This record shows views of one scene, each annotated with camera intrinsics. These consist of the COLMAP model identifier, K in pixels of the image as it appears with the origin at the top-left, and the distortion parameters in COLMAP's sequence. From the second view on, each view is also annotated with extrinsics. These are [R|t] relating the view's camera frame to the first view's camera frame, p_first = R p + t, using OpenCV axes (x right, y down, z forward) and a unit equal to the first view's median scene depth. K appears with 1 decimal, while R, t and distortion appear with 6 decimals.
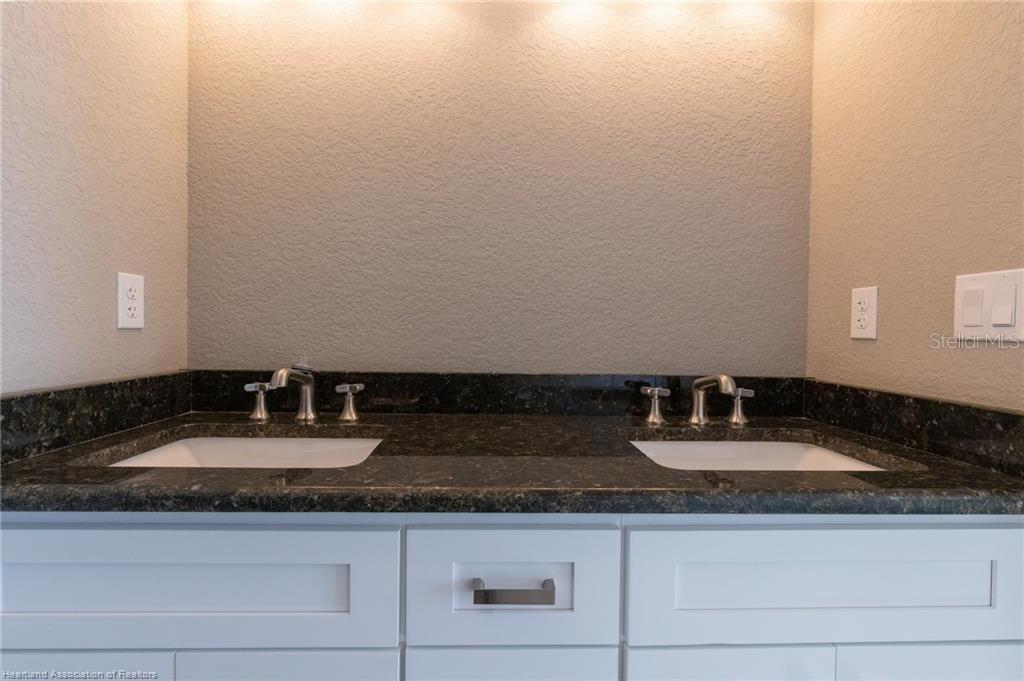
lens RADIAL K [[462.2, 0, 508.8], [0, 462.2, 341.9], [0, 0, 1]] dist [0.000815, -0.001047]
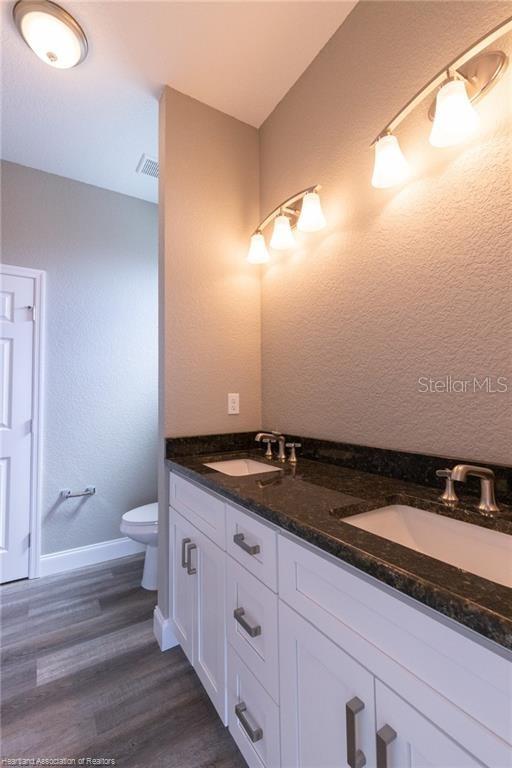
lens RADIAL K [[346.6, 0, 262.8], [0, 346.6, 383.9], [0, 0, 1]] dist [0.000815, -0.001047]
pose [[0.503597, -0.053465, -0.862283, 0.816736], [-0.004567, 0.997905, -0.064541, -0.061511], [0.863927, 0.036441, 0.502297, 0.112135]]
